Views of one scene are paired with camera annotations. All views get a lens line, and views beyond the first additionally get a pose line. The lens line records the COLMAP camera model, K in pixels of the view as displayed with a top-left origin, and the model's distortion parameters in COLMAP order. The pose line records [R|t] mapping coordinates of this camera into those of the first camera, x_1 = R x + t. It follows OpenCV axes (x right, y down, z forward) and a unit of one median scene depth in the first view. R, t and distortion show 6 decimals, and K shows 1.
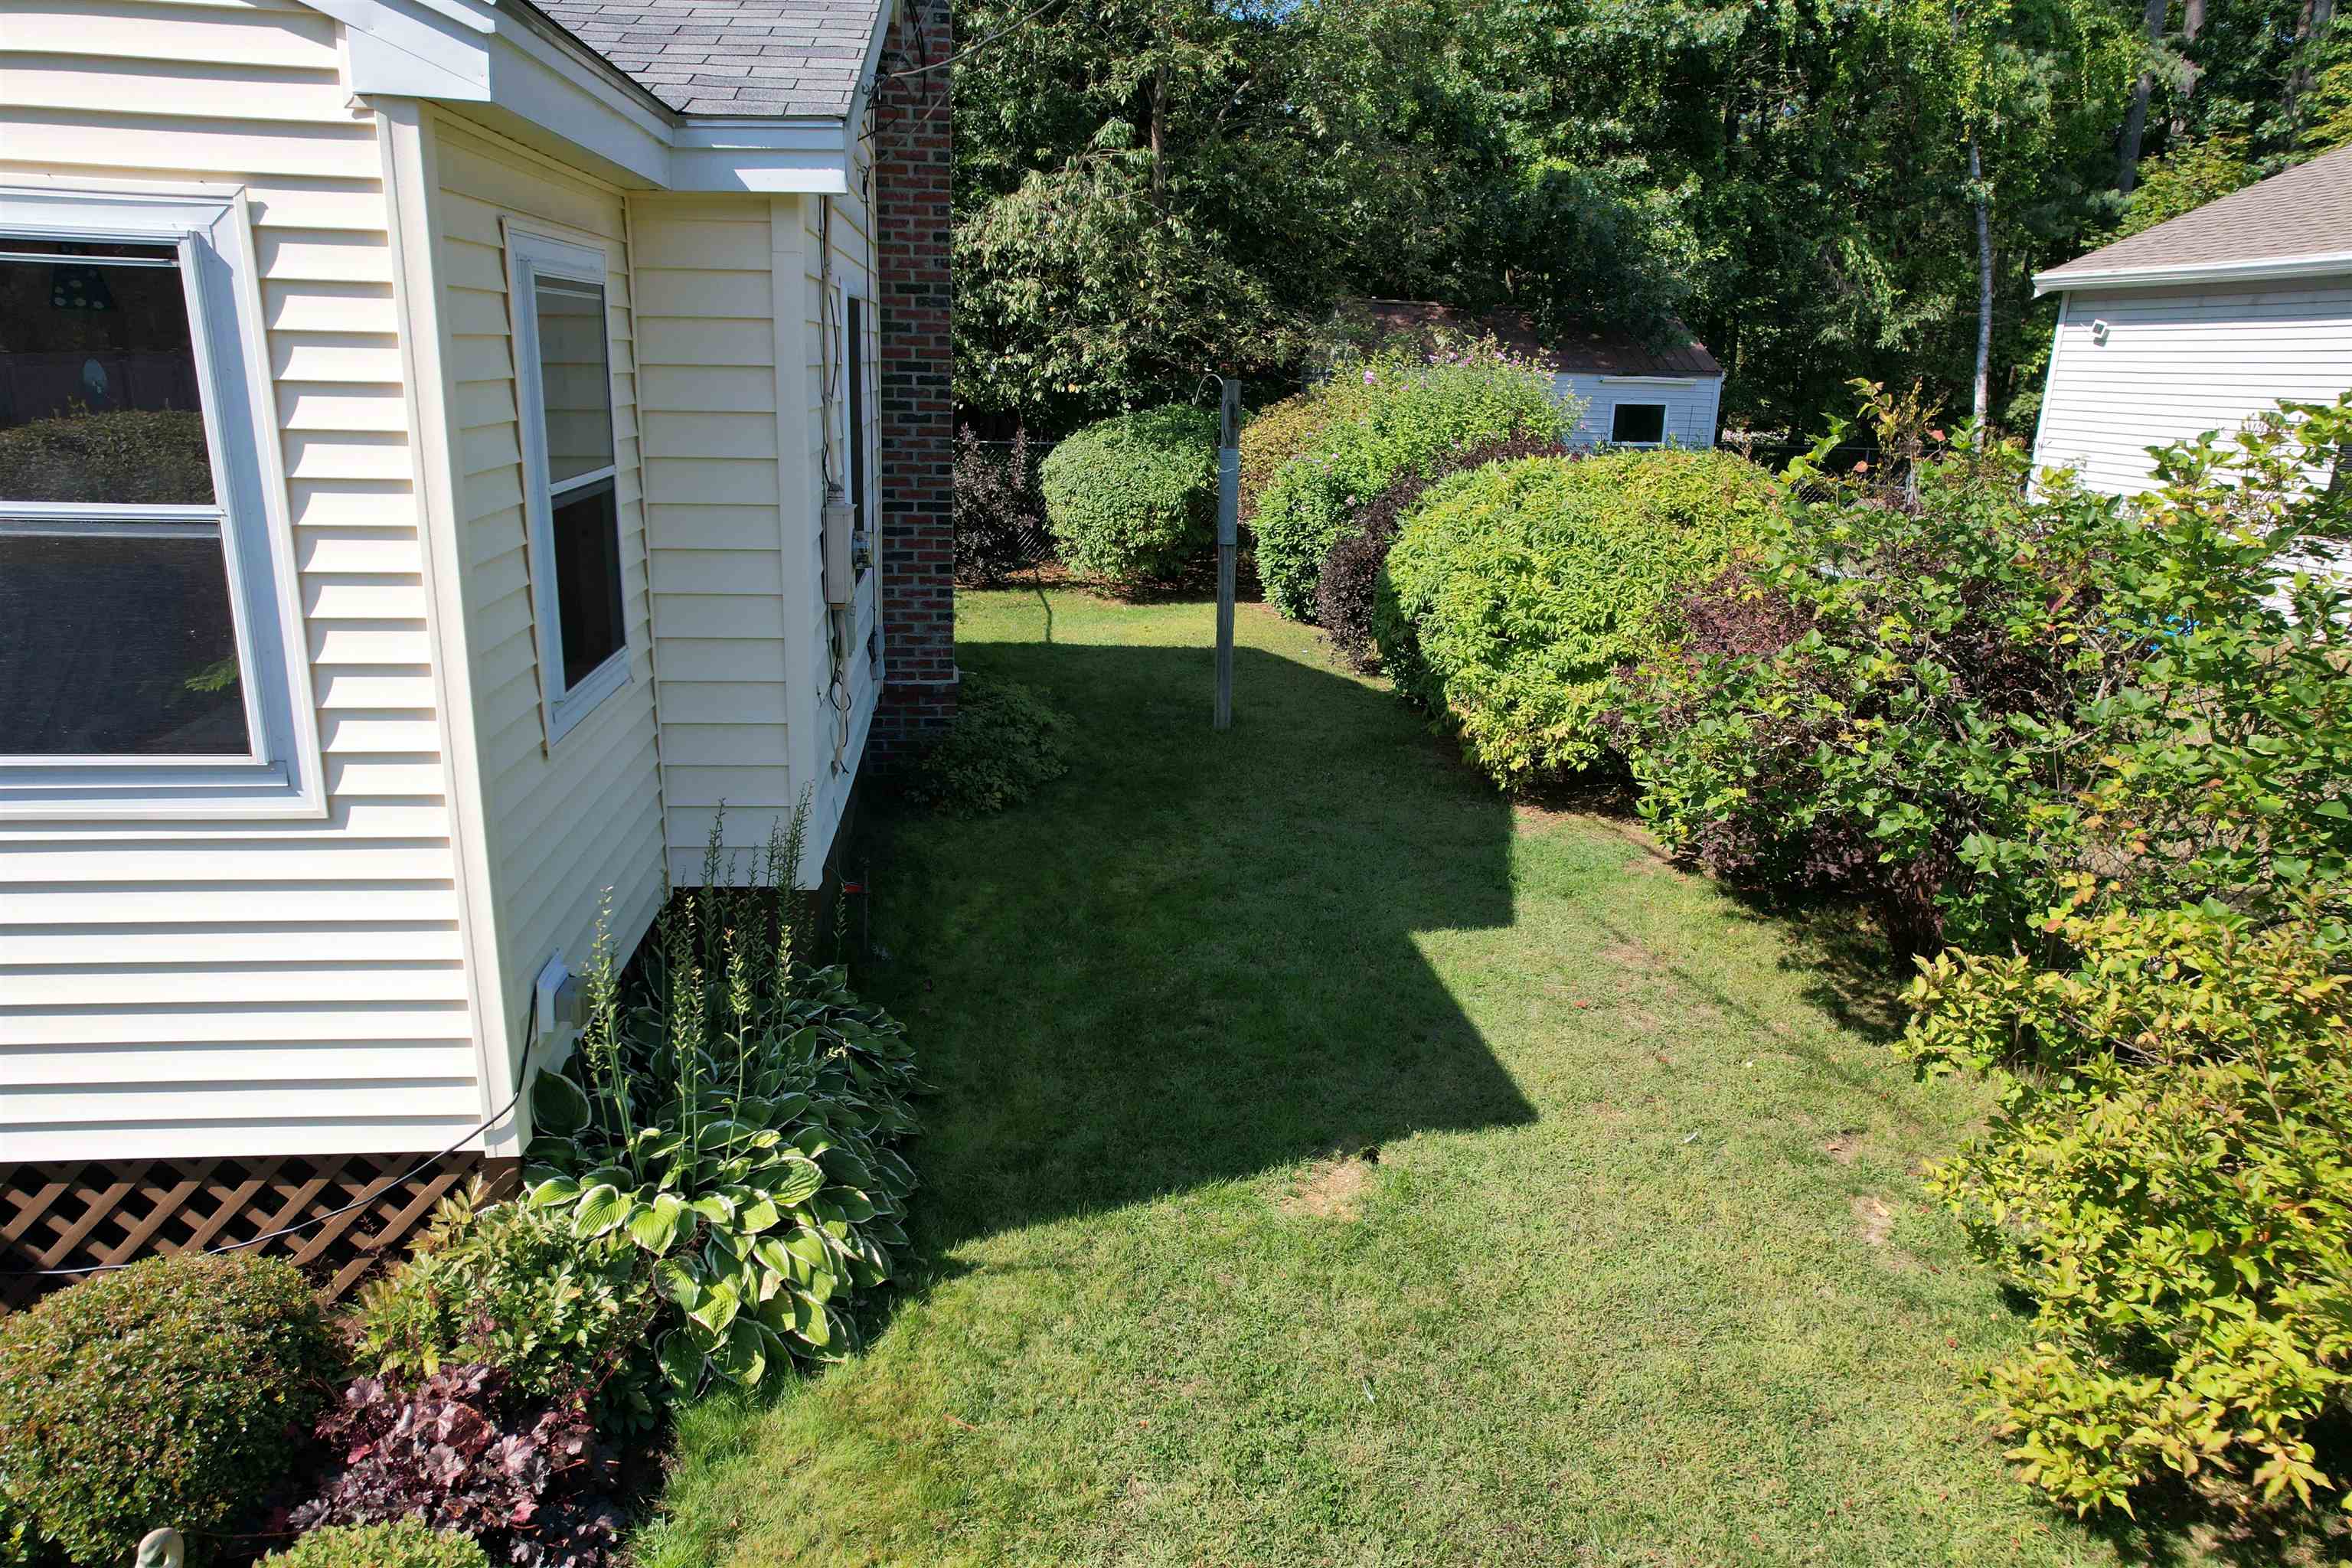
lens RADIAL K [[1572.6, 0, 1173.0], [0, 1572.6, 852.8], [0, 0, 1]] dist [0.003197, 0.001010]
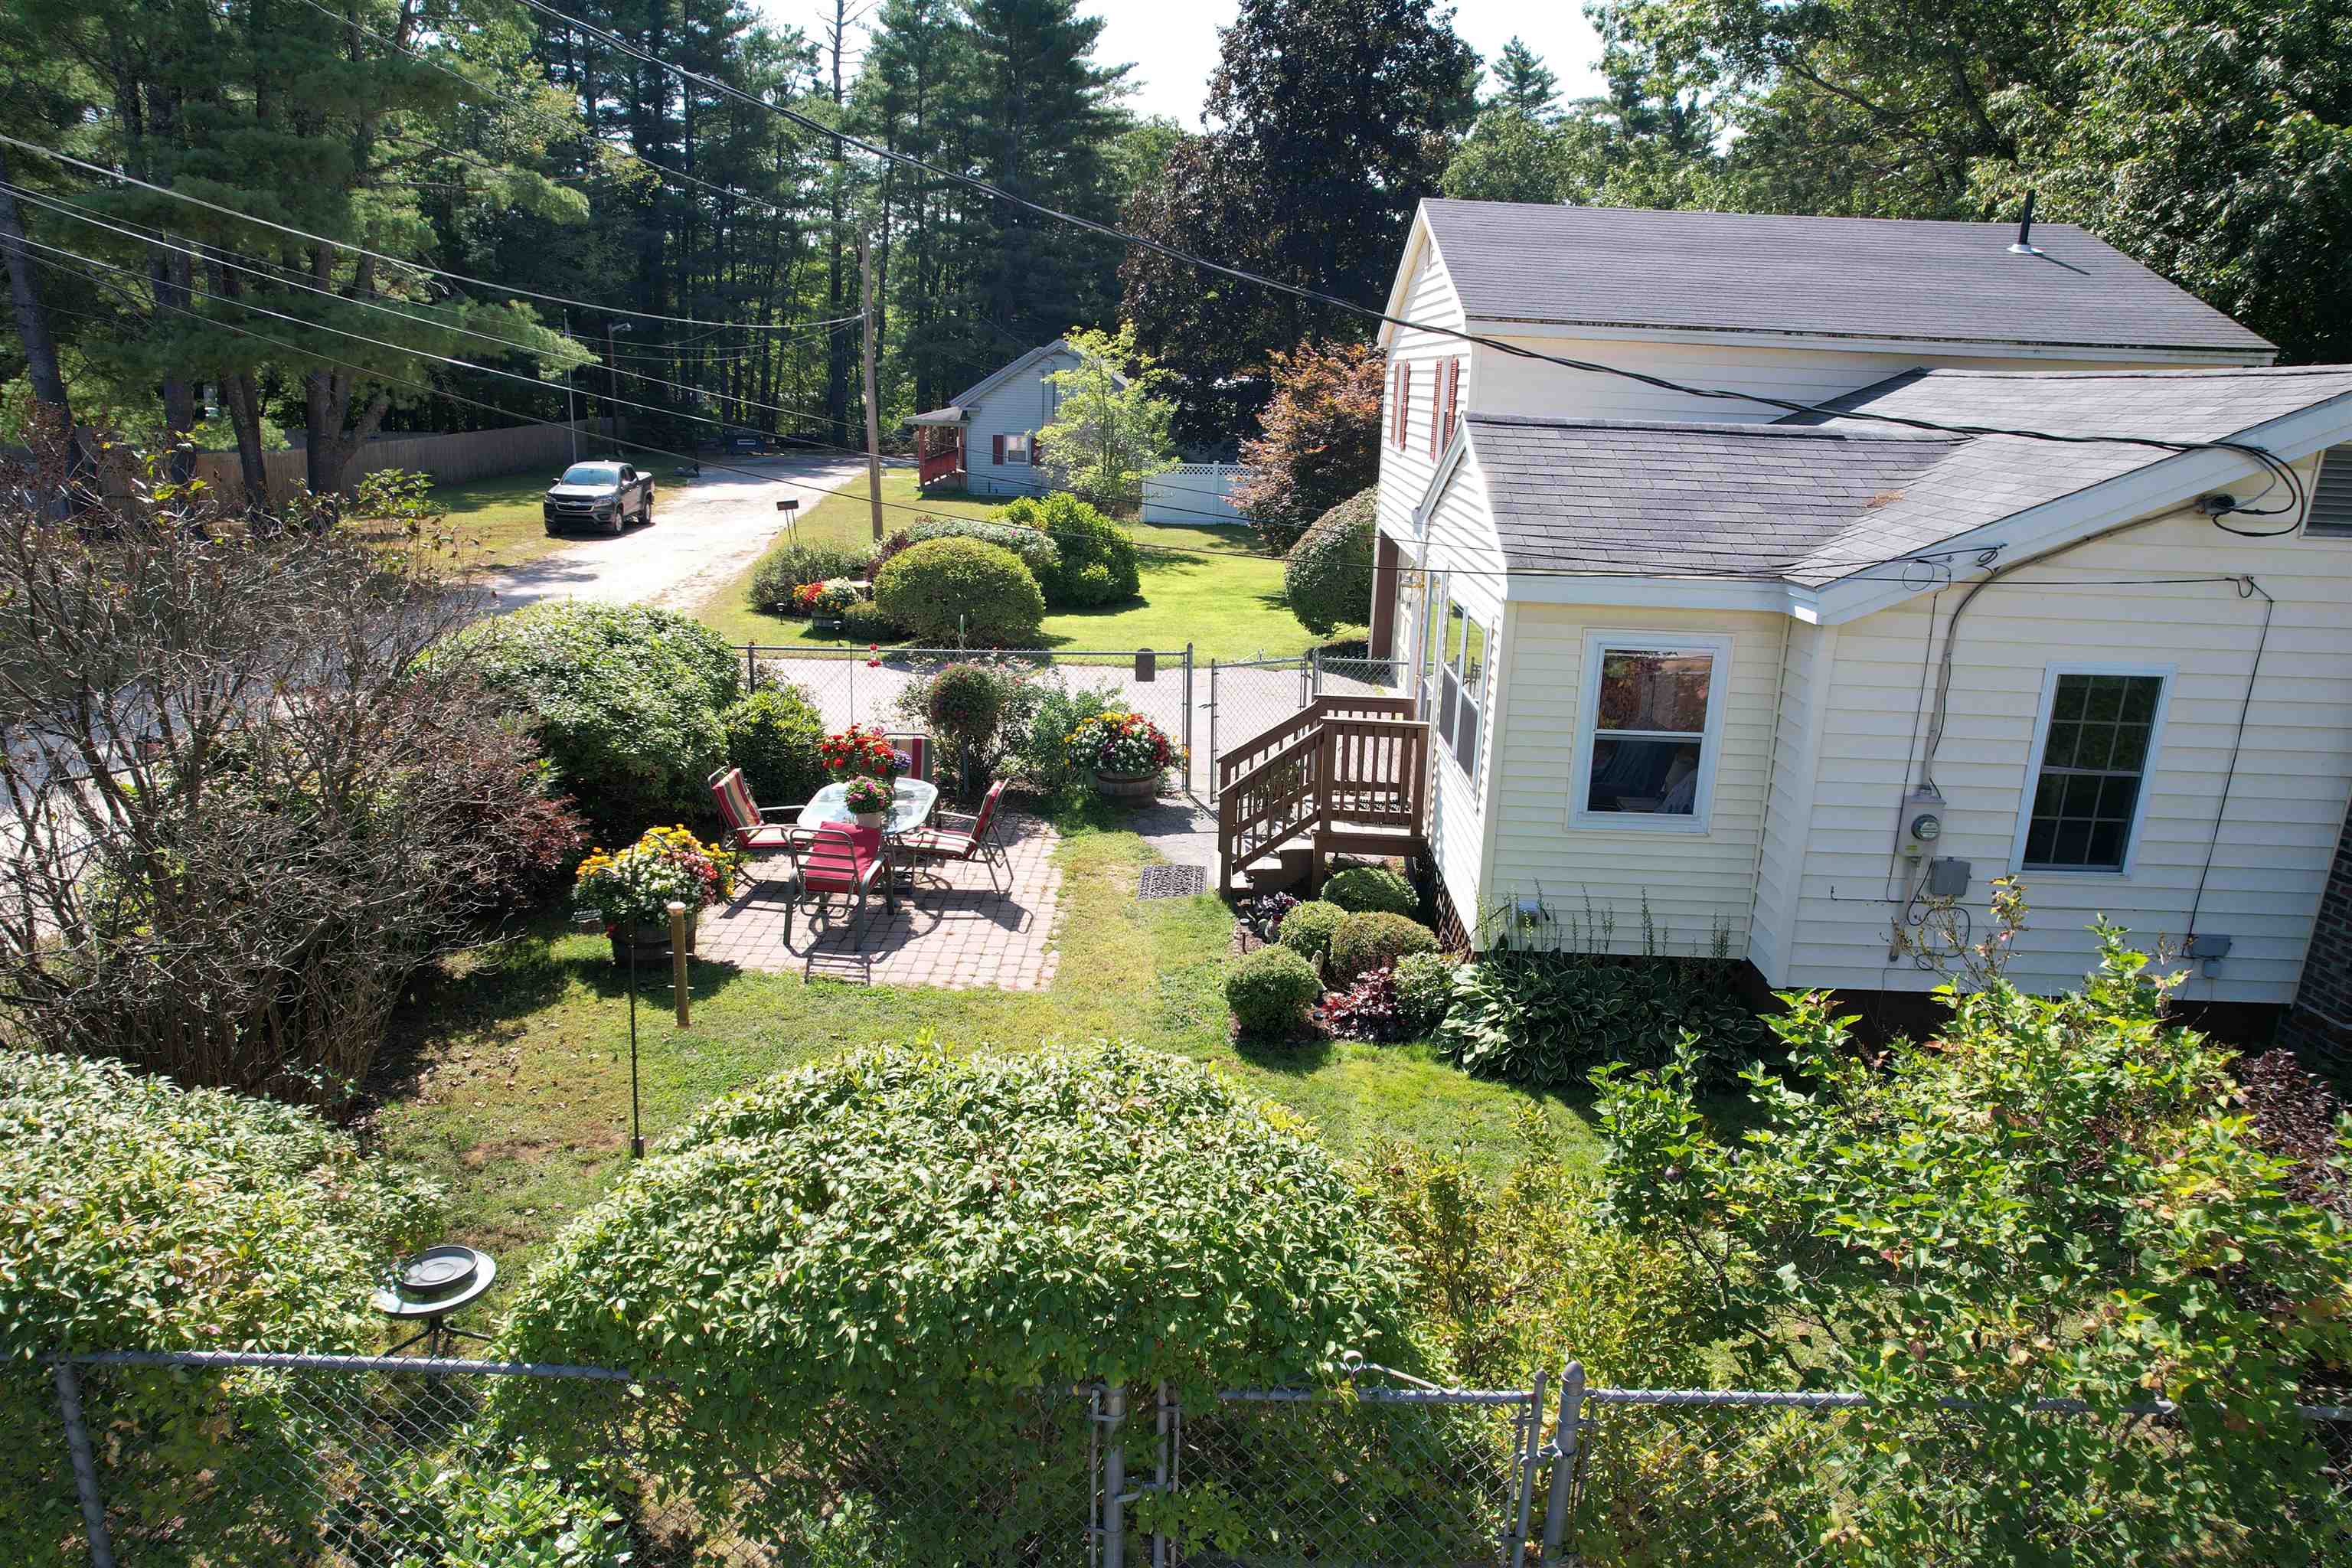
lens RADIAL K [[1487.9, 0, 1176.0], [0, 1487.9, 784.0], [0, 0, 1]] dist [-0.058921, 0.042489]
pose [[-0.130054, 0.233757, -0.963558, 1.965197], [-0.331290, 0.905714, 0.264440, -0.552008], [0.934523, 0.353608, -0.040350, 0.487824]]
